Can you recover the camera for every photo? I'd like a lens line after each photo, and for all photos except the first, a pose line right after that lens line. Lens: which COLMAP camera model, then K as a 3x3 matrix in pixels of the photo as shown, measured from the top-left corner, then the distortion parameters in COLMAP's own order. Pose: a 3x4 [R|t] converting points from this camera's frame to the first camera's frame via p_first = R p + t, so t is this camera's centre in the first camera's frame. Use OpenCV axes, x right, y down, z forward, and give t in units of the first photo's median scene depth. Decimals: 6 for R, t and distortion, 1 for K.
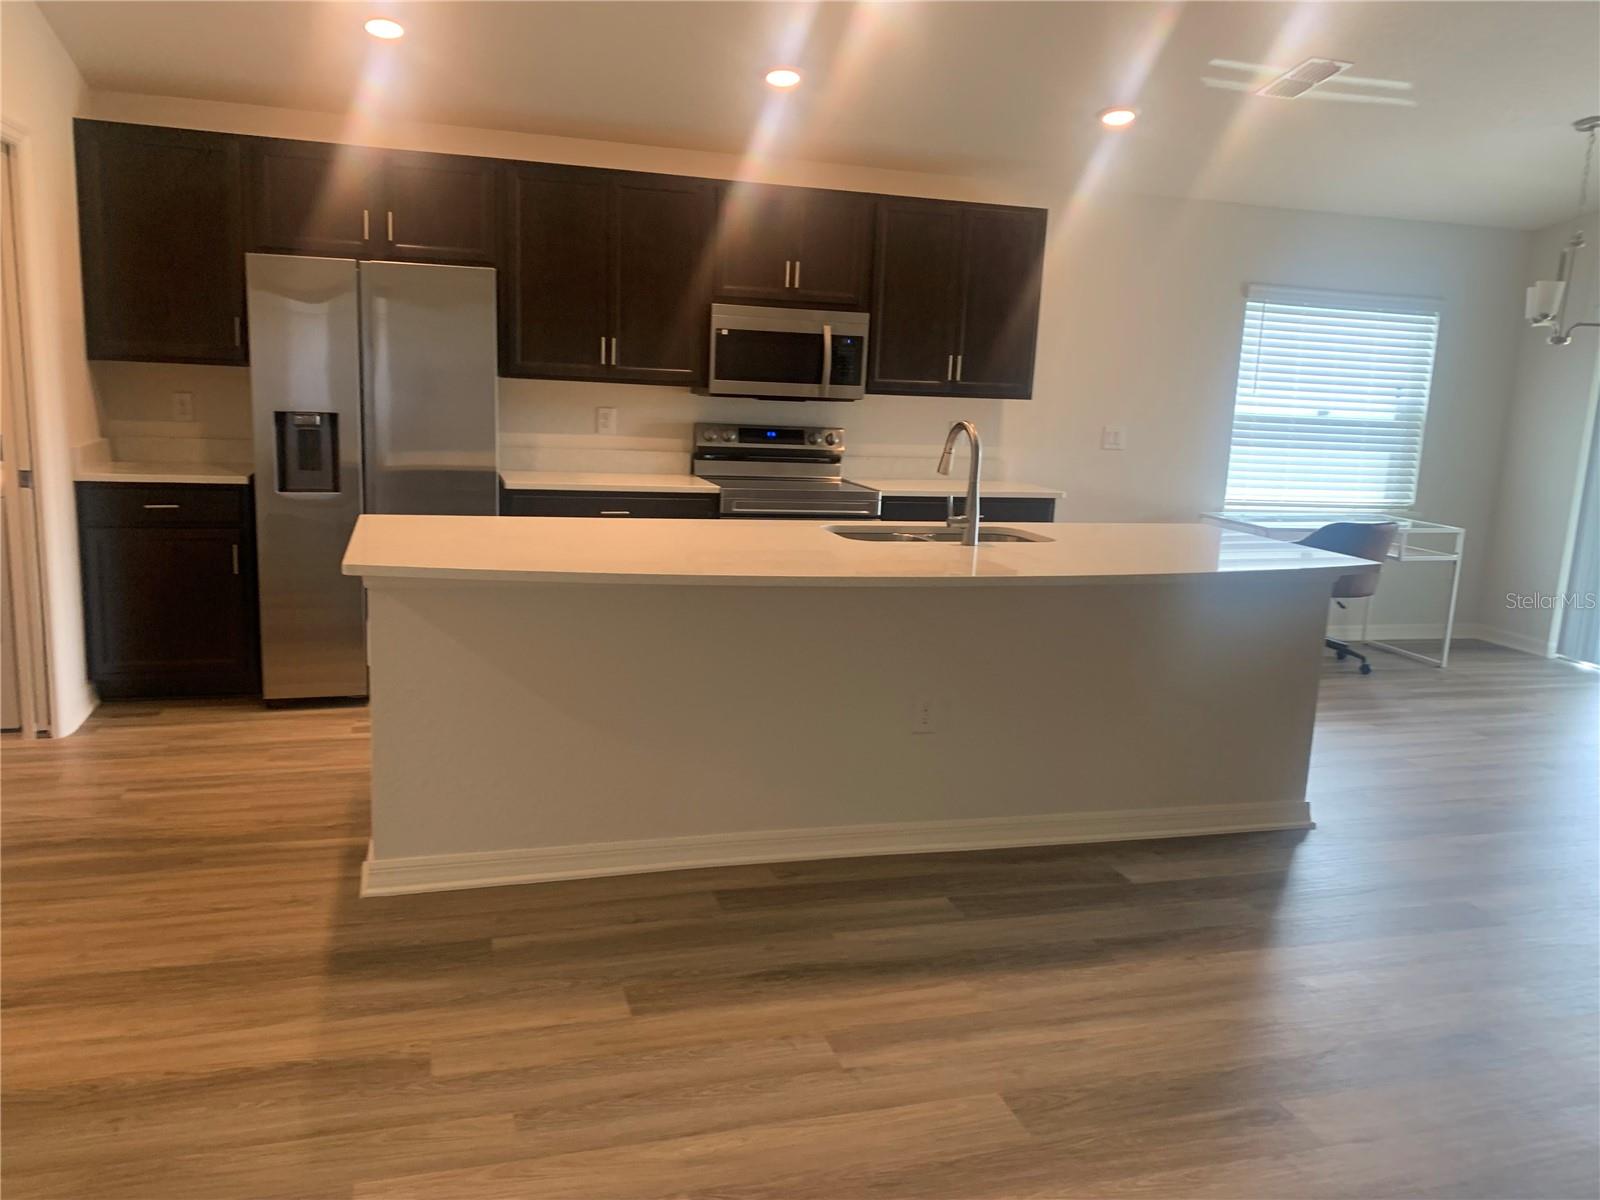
lens RADIAL K [[1218.5, 0, 783.4], [0, 1218.5, 582.5], [0, 0, 1]] dist [0.041745, -0.050975]
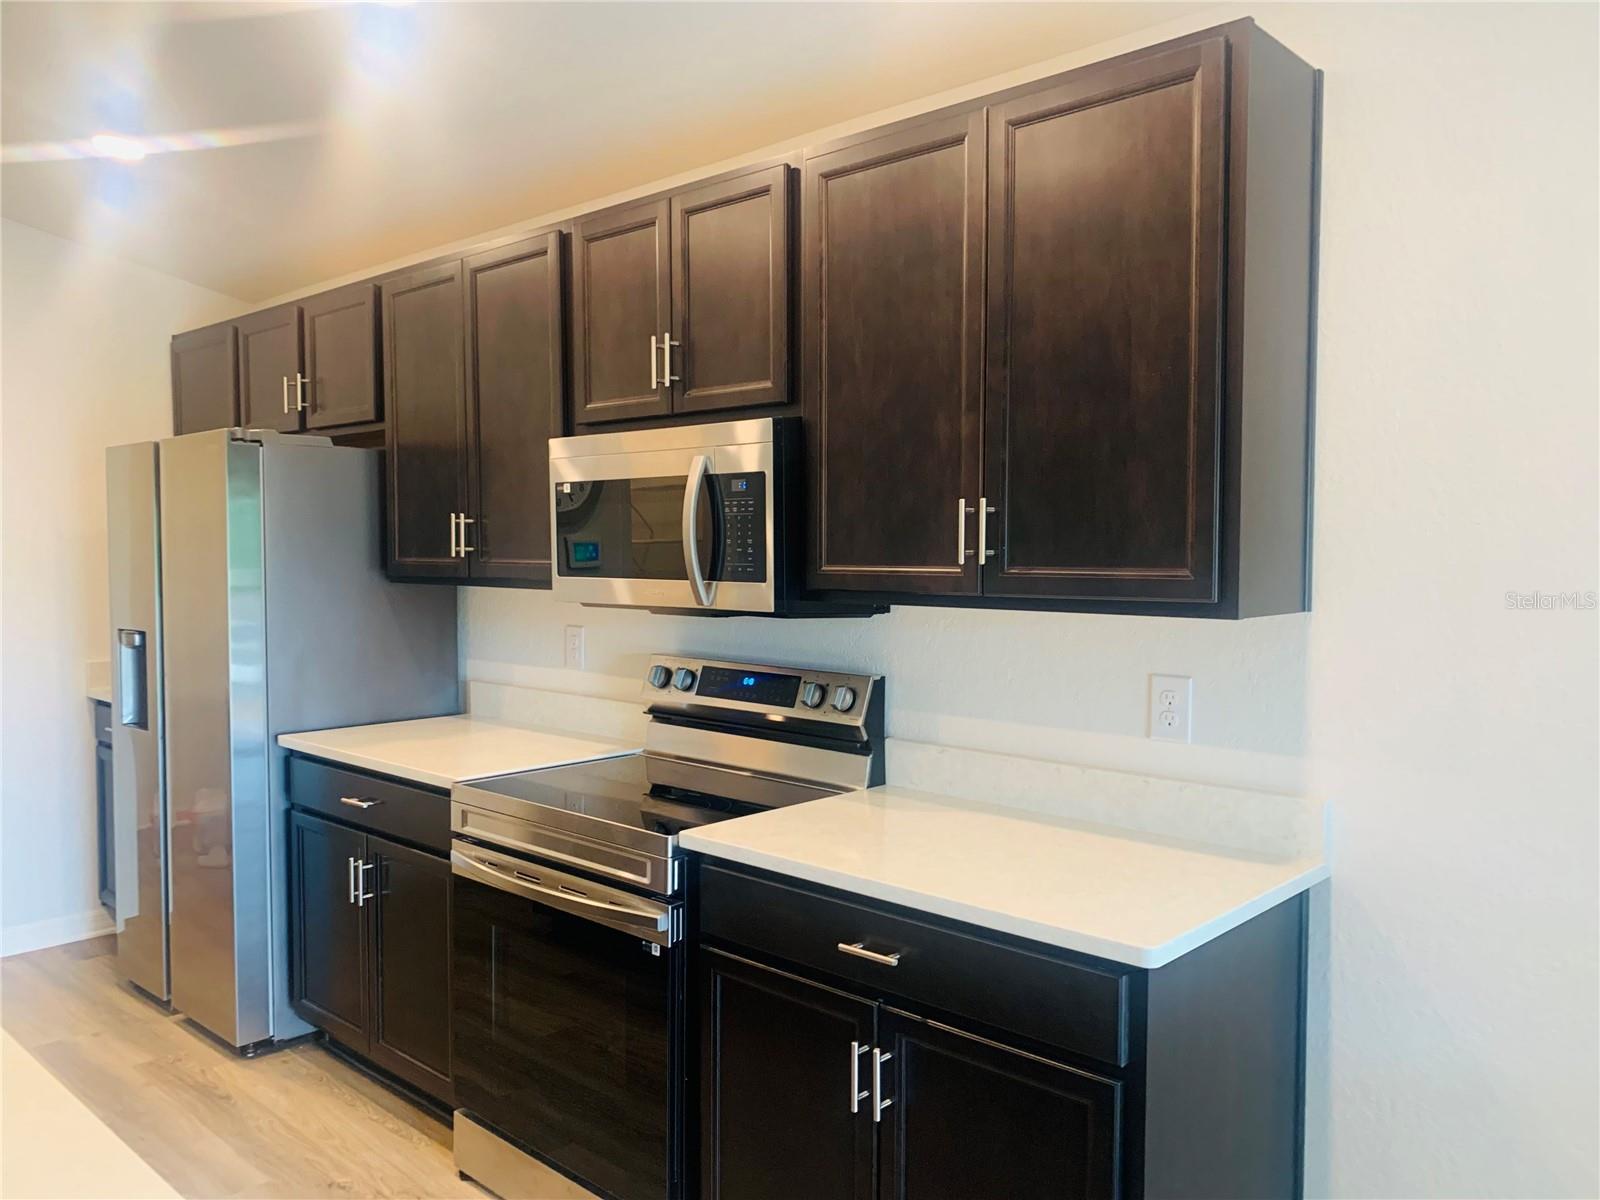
lens RADIAL K [[1221.2, 0, 792.8], [0, 1221.2, 591.6], [0, 0, 1]] dist [0.013912, -0.008840]
pose [[0.510241, -0.011455, -0.859955, 0.449925], [-0.127725, 0.987814, -0.088942, -0.123701], [0.850494, 0.155220, 0.502560, 0.809429]]
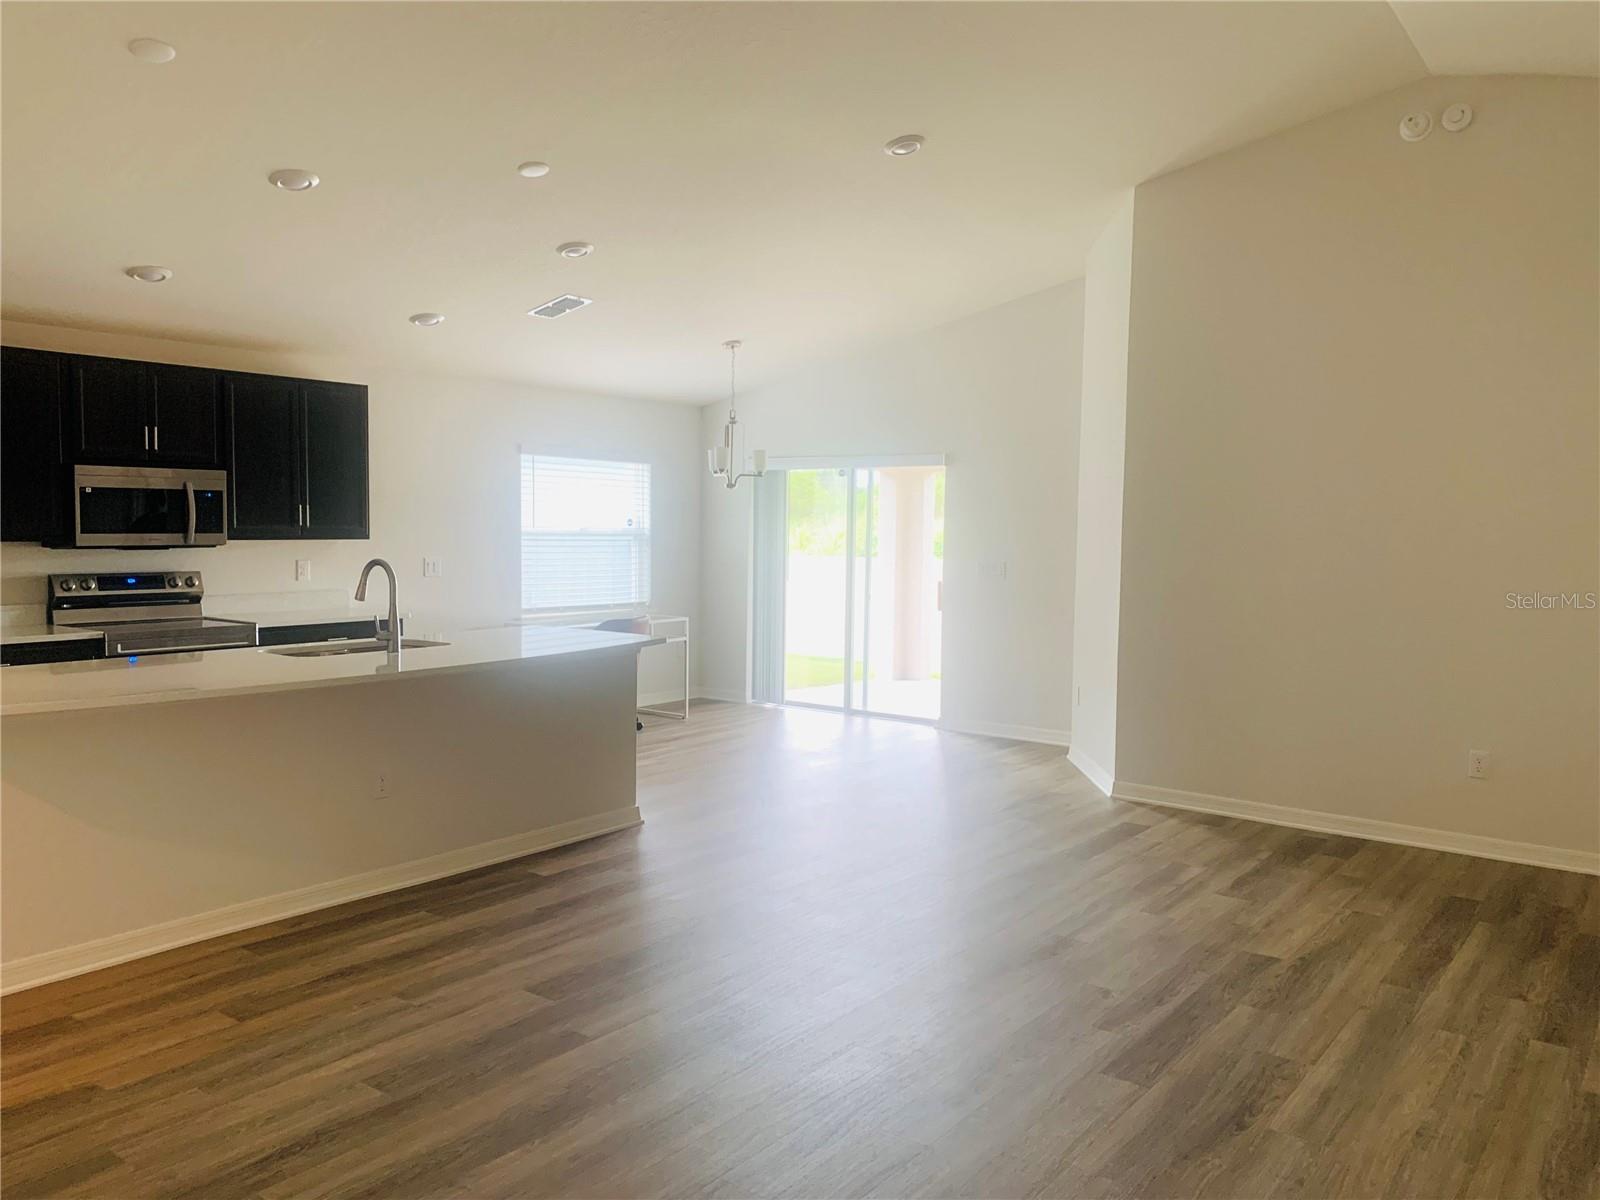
lens RADIAL K [[1221.2, 0, 792.8], [0, 1221.2, 591.6], [0, 0, 1]] dist [0.013912, -0.008840]
pose [[0.806107, -0.071956, 0.587379, -0.186083], [0.127789, 0.990327, -0.054057, 0.021570], [-0.577807, 0.118636, 0.807505, -0.220365]]
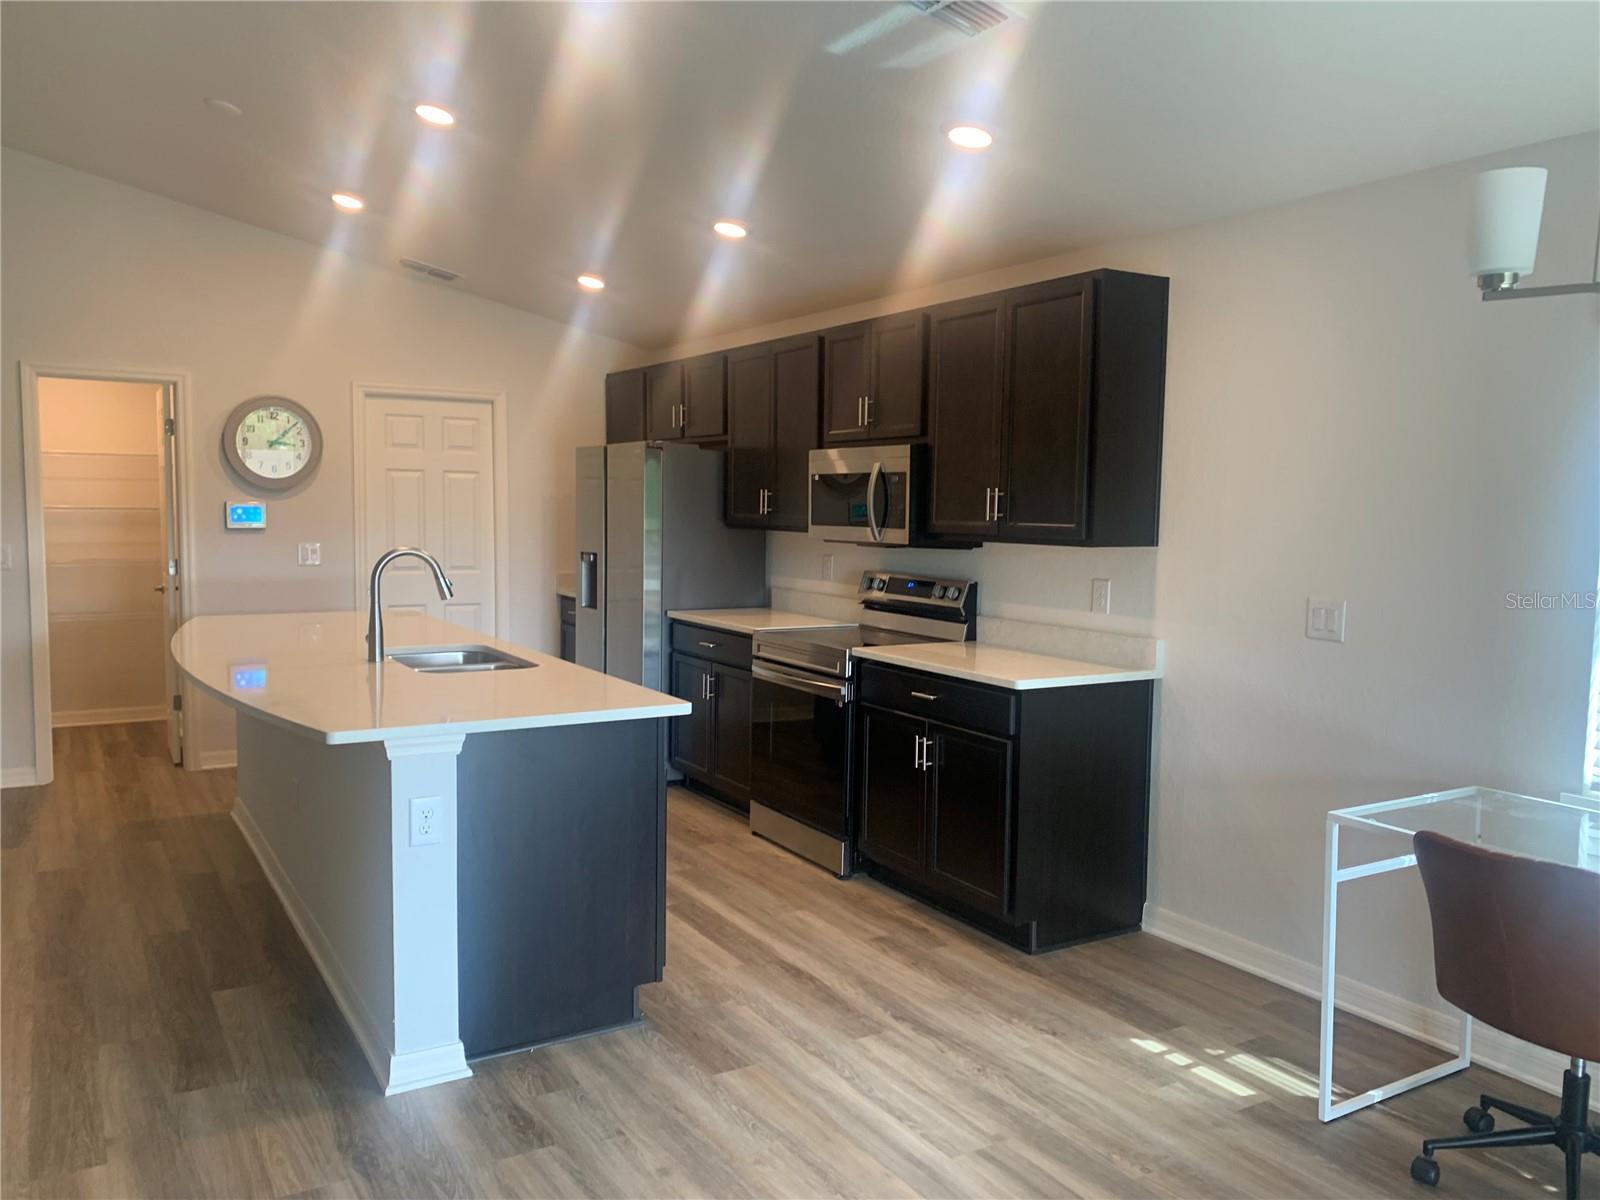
lens RADIAL K [[1221.2, 0, 792.8], [0, 1221.2, 591.6], [0, 0, 1]] dist [0.013912, -0.008840]
pose [[0.254516, 0.027648, -0.966673, 0.881979], [-0.172680, 0.984826, -0.017297, -0.092550], [0.951527, 0.171327, 0.255428, 0.733285]]
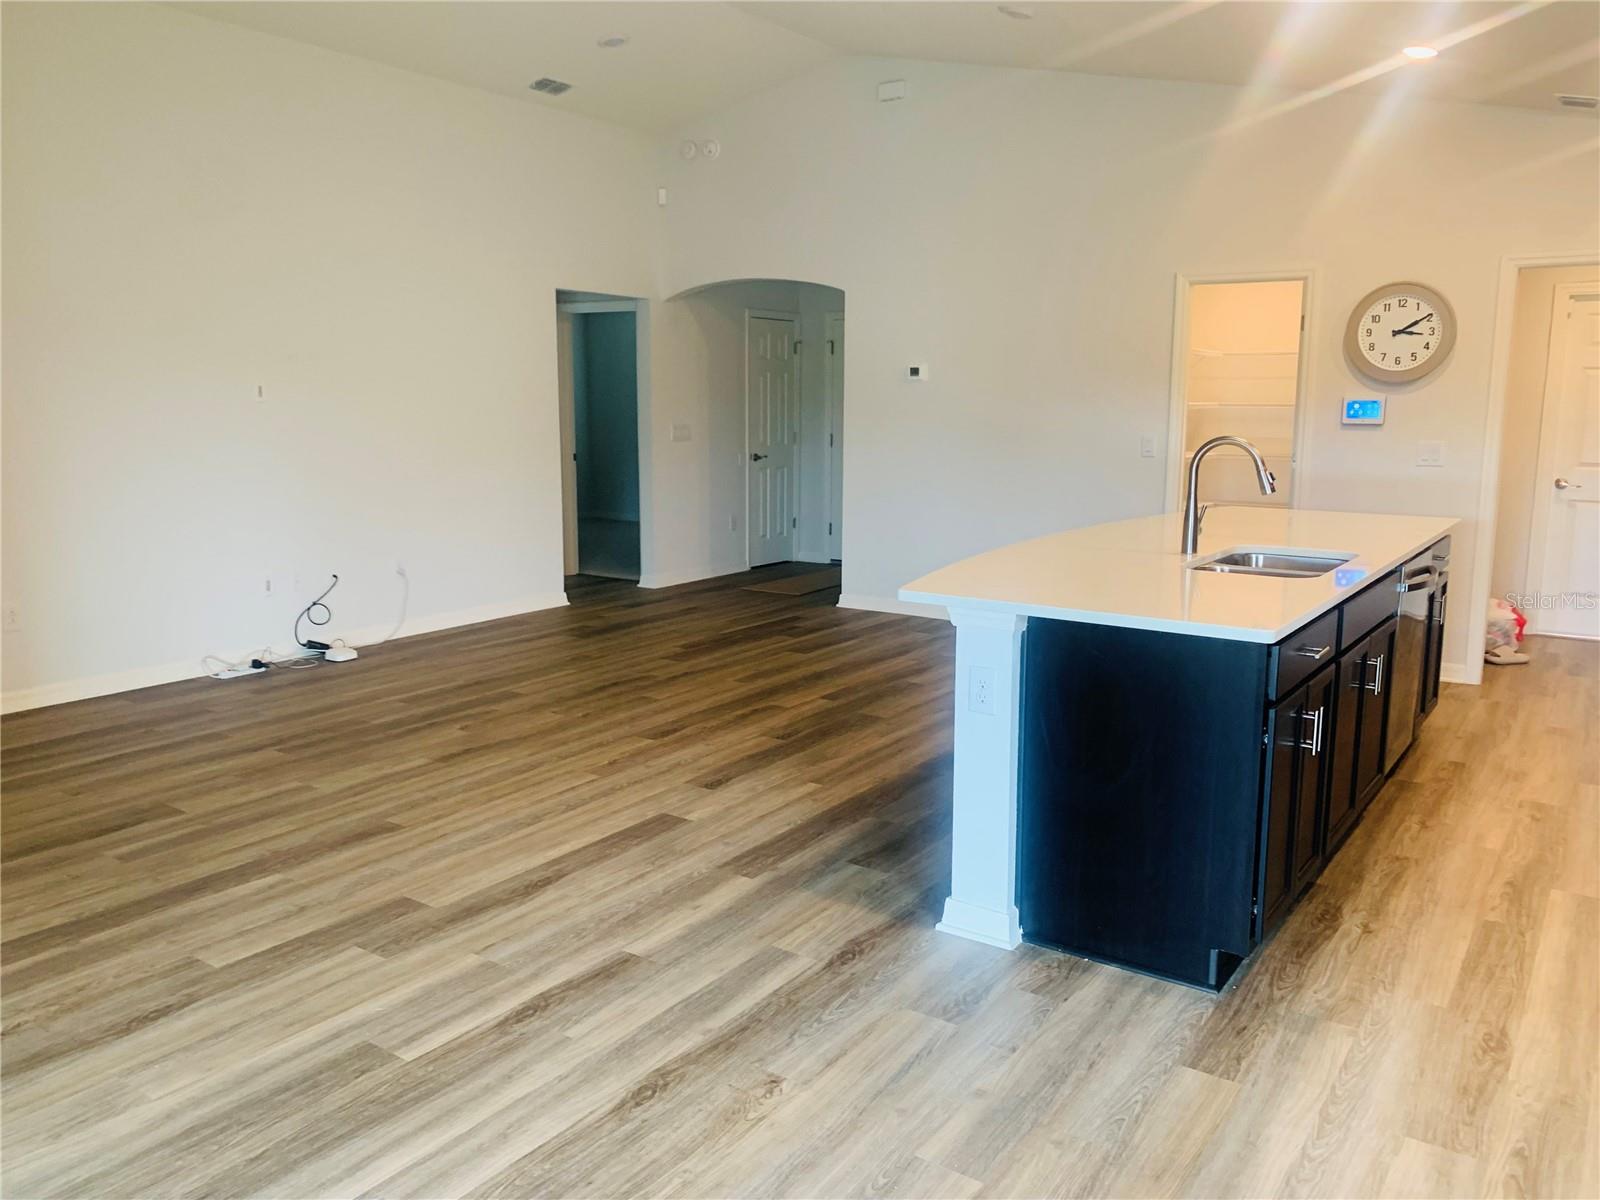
lens RADIAL K [[1221.2, 0, 792.8], [0, 1221.2, 591.6], [0, 0, 1]] dist [0.013912, -0.008840]
pose [[-0.778842, 0.049232, -0.625285, 0.736776], [-0.149790, 0.953469, 0.261647, -0.152279], [0.609071, 0.297443, -0.735228, 1.082647]]
